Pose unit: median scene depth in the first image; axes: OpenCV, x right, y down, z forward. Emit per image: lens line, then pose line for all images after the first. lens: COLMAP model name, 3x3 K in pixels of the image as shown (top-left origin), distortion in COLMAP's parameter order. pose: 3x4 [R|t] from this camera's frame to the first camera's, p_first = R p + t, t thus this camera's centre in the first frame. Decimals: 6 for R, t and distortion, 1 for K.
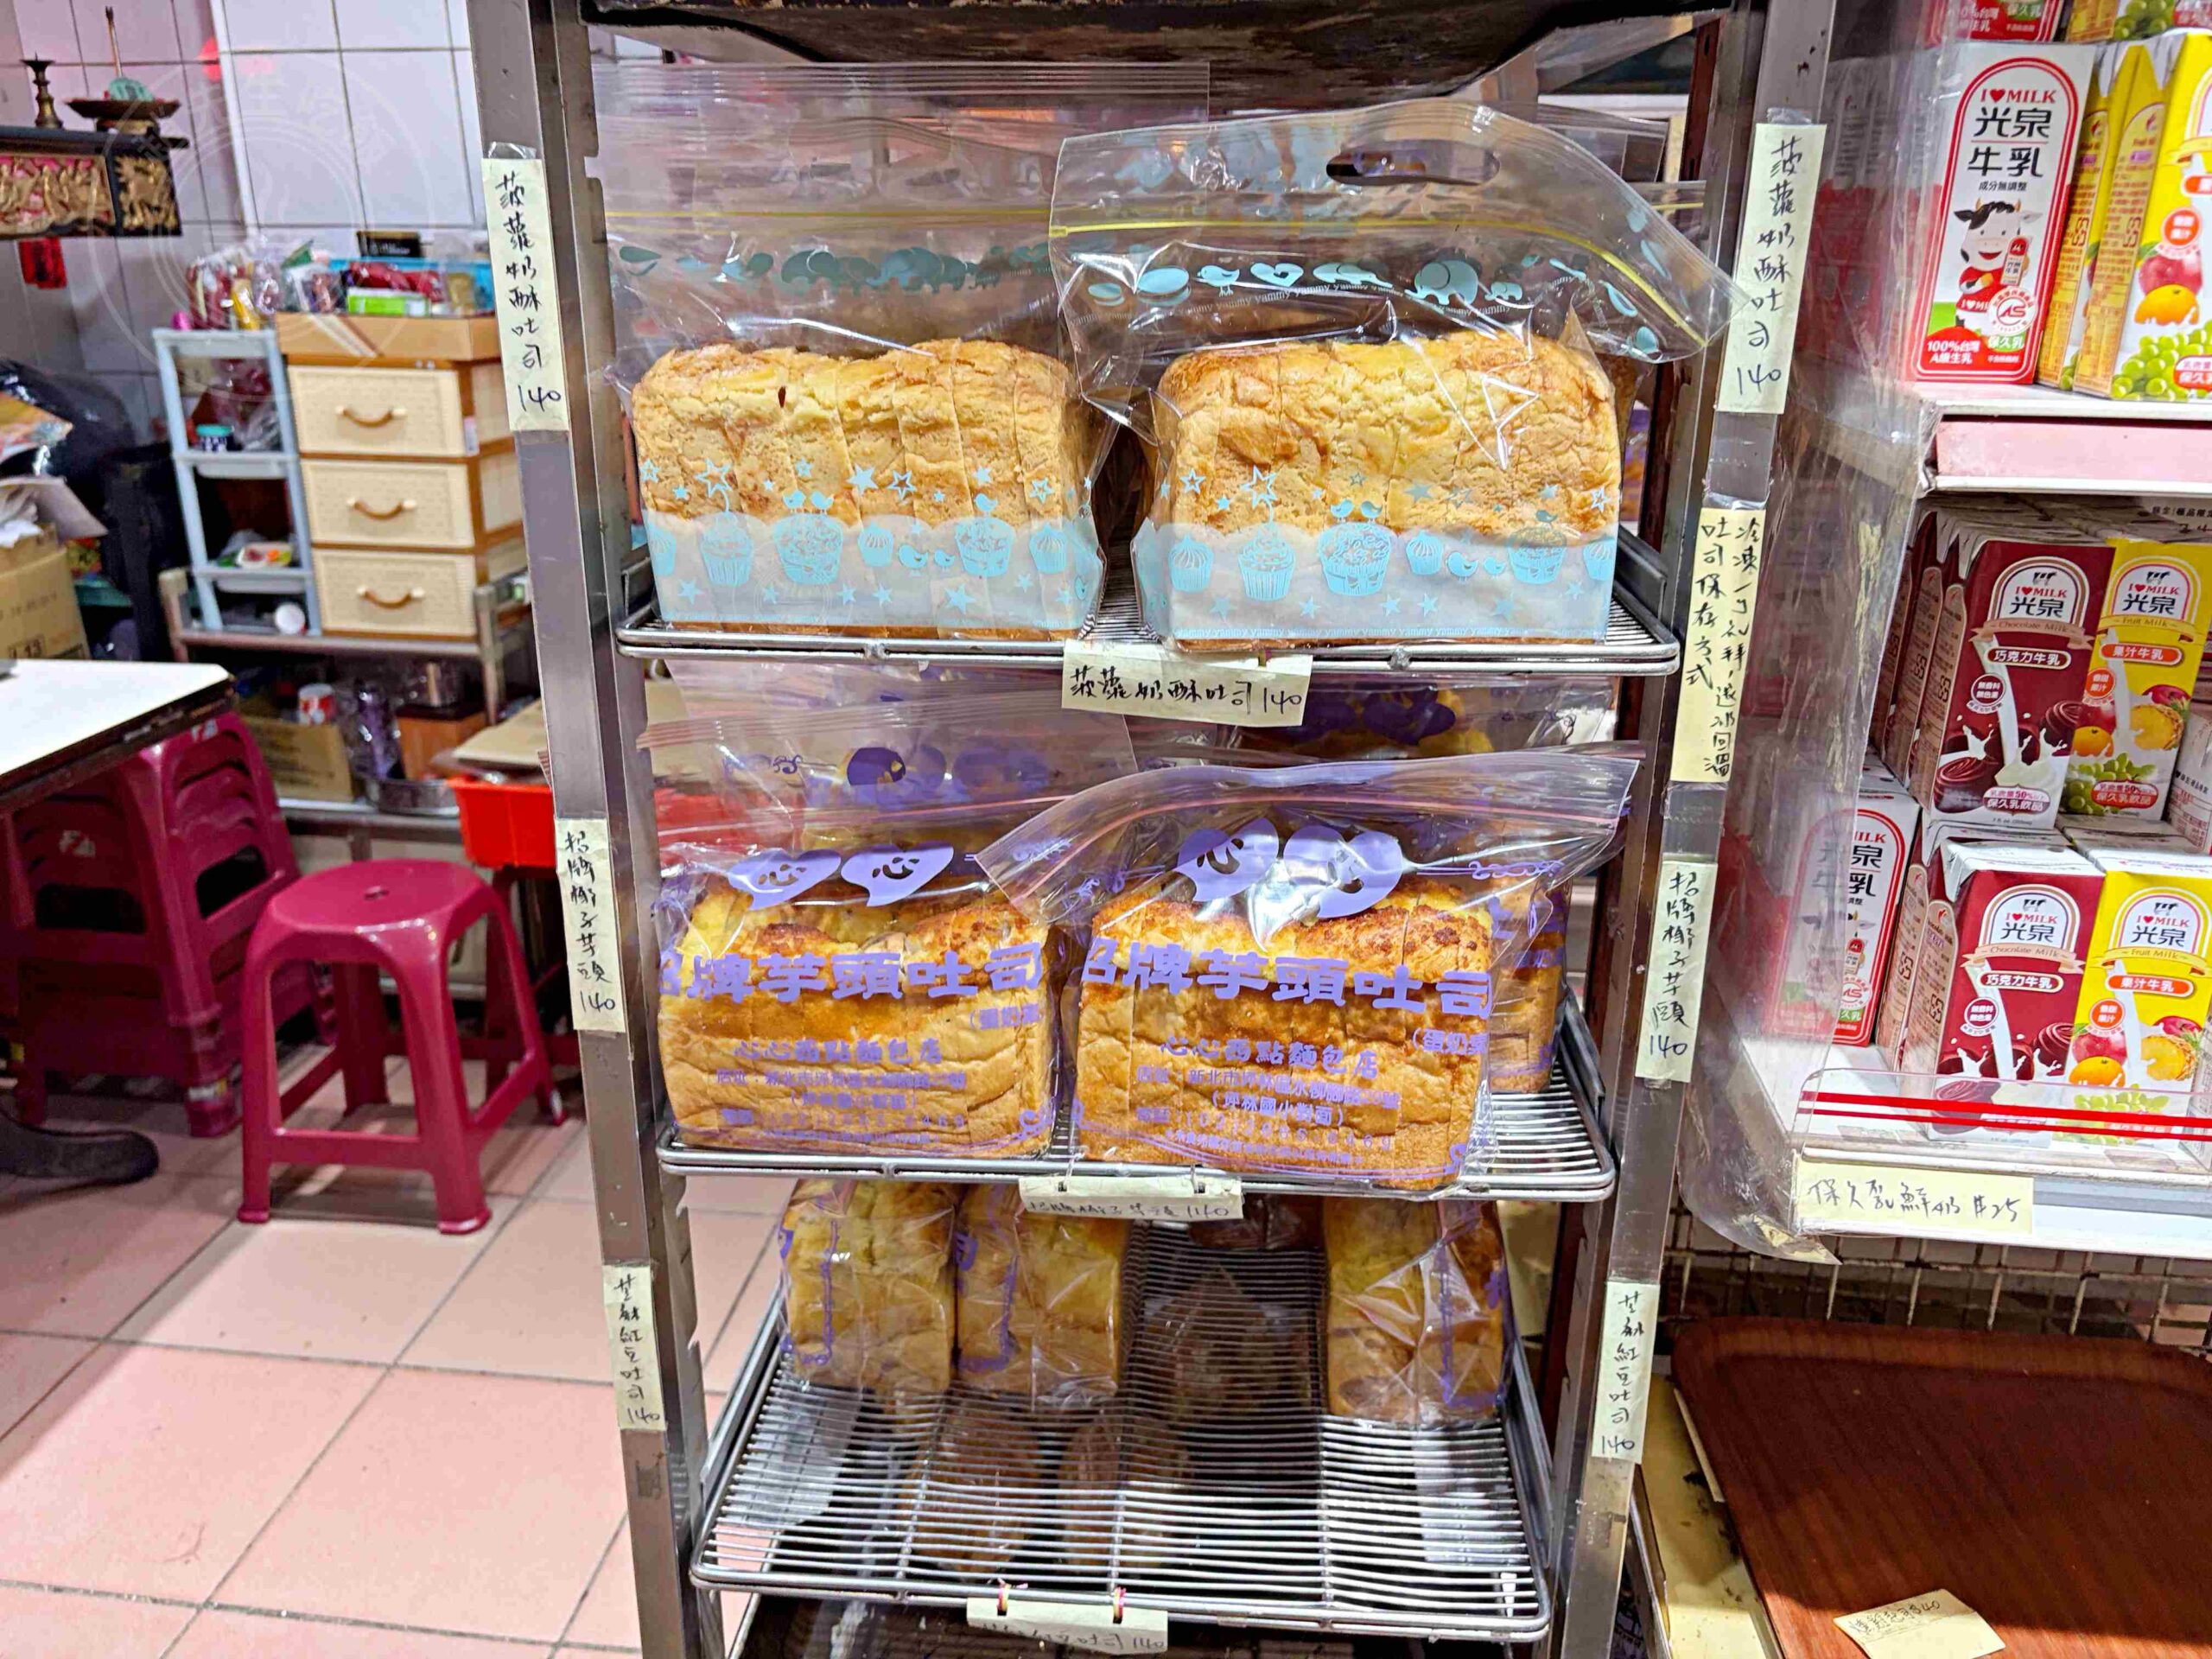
lens RADIAL K [[1655.8, 0, 1101.1], [0, 1655.8, 828.3], [0, 0, 1]] dist [0.037947, -0.048330]
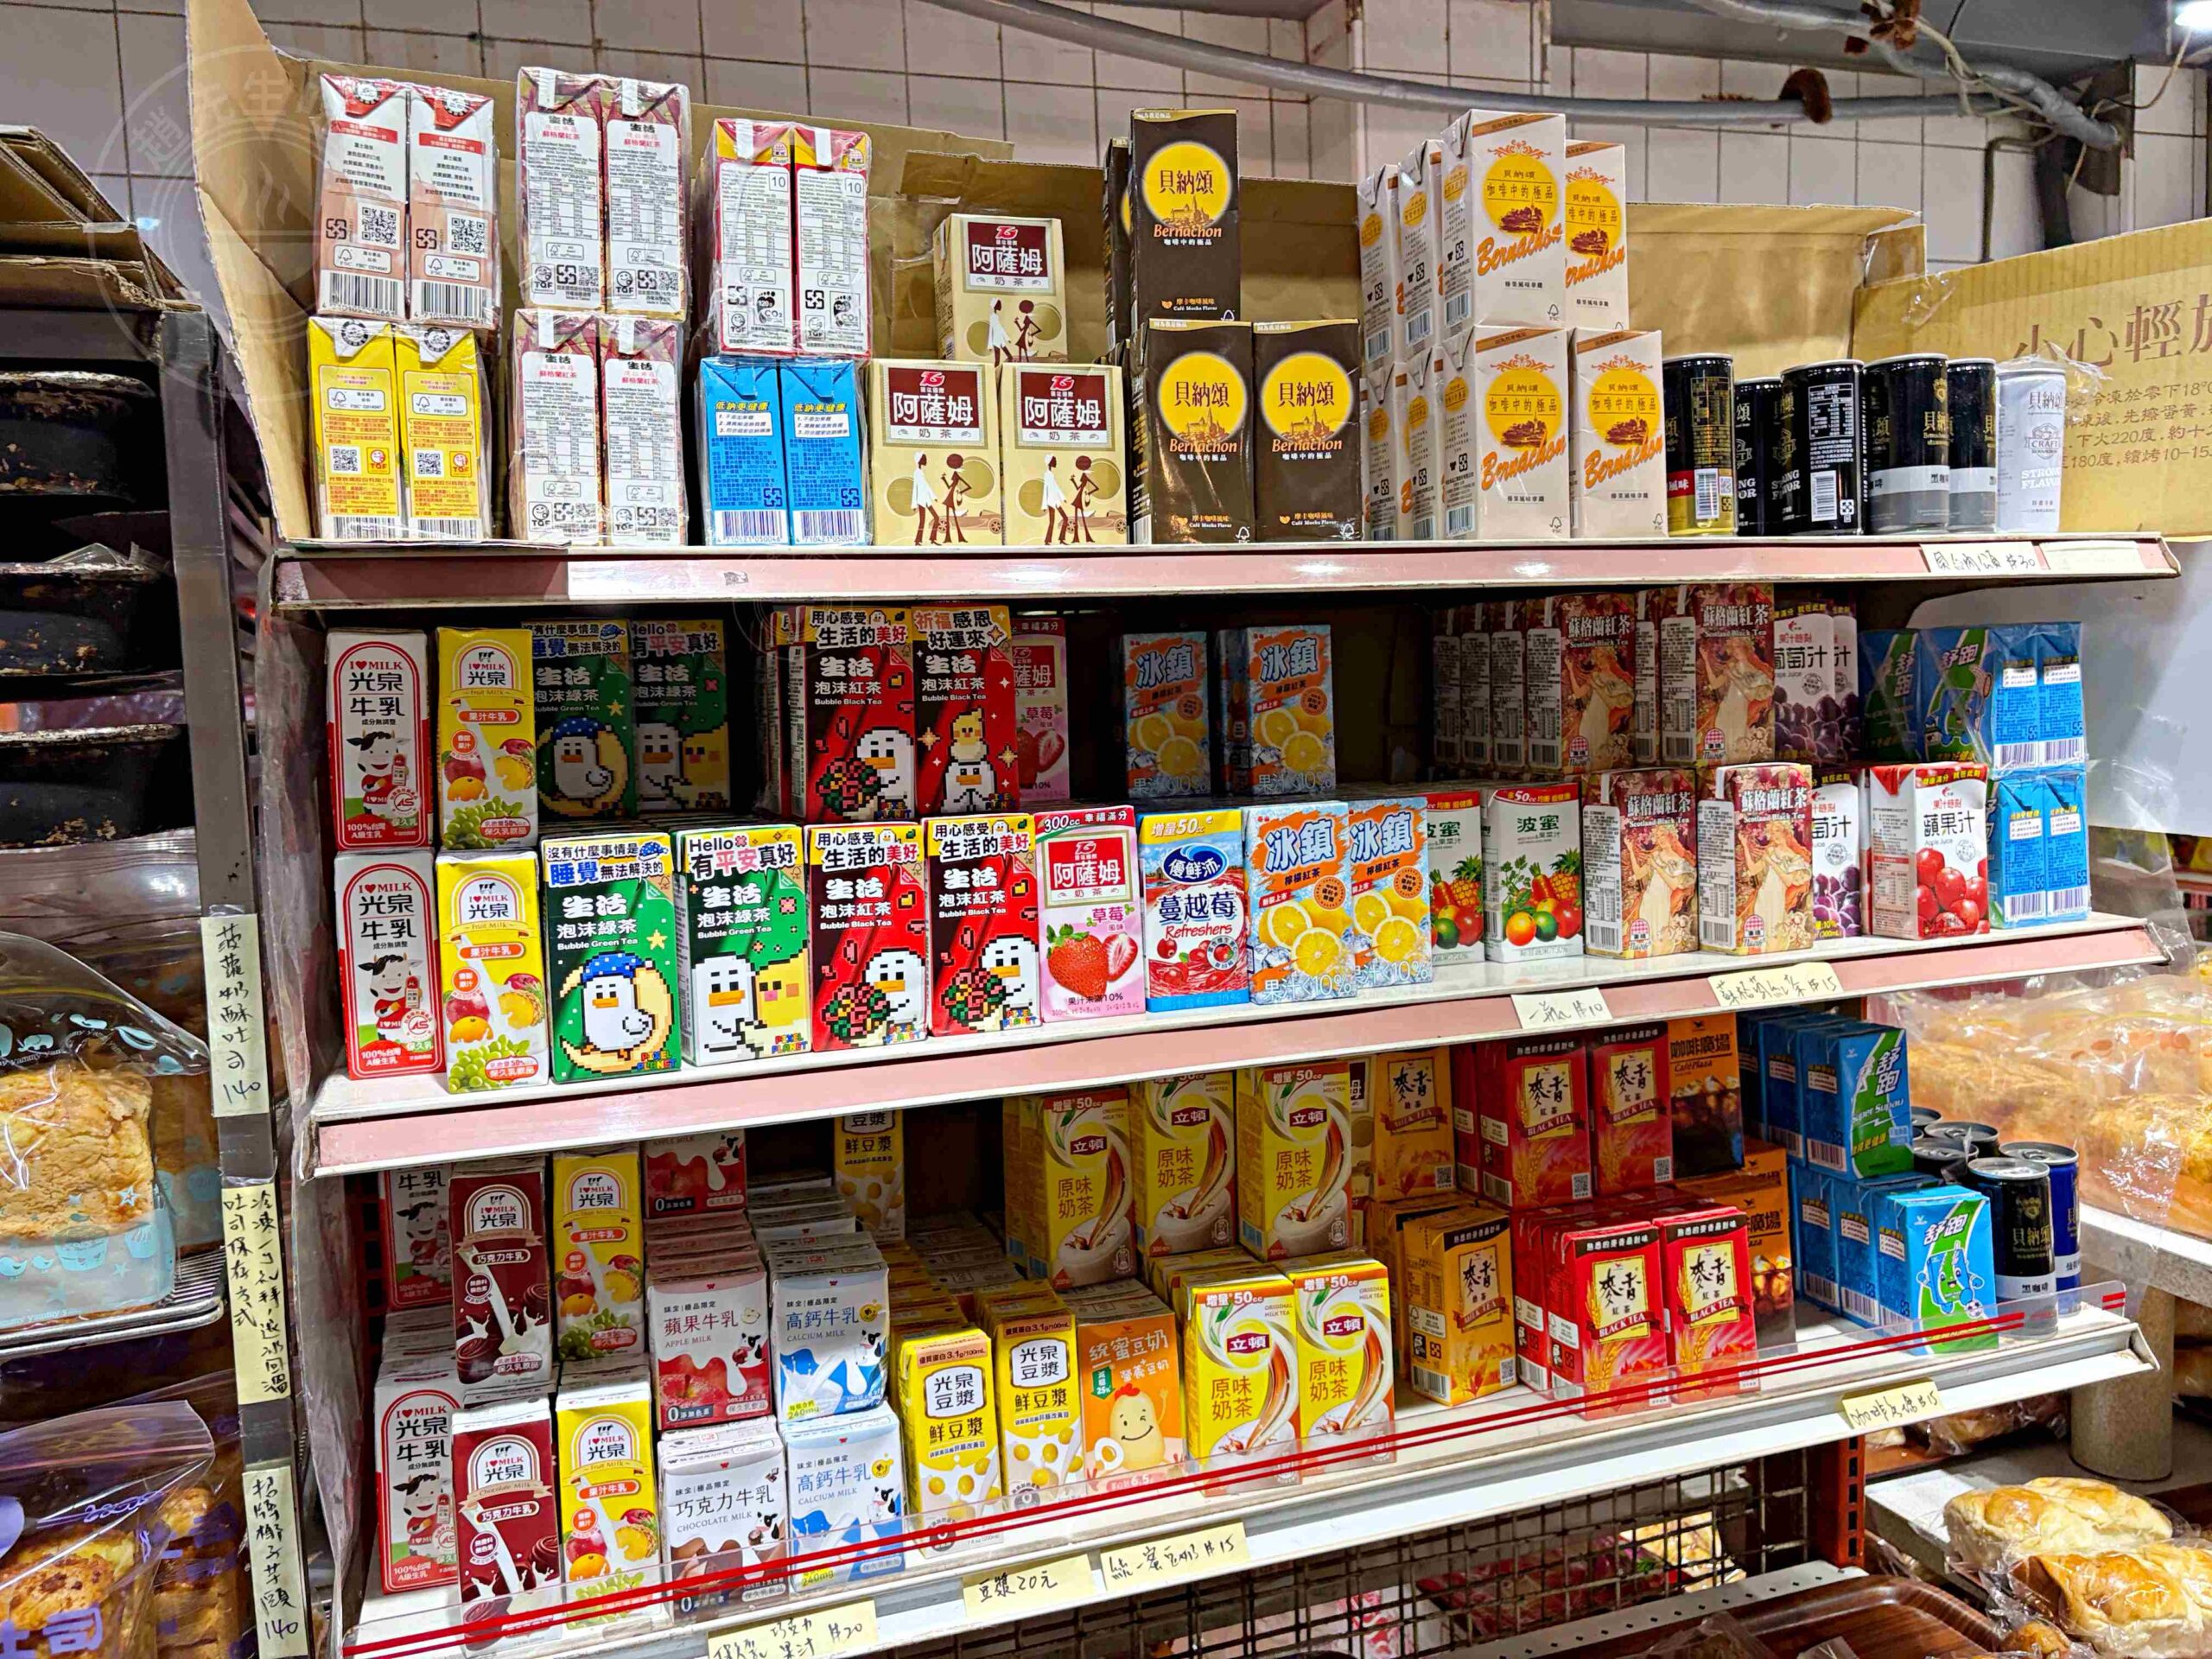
lens RADIAL K [[1655.8, 0, 1117.2], [0, 1655.8, 825.5], [0, 0, 1]] dist [0.037947, -0.048330]
pose [[0.898050, -0.081209, 0.432333, 0.448894], [0.195099, 0.954392, -0.225990, -0.033778], [-0.394263, 0.287298, 0.872936, -0.482941]]
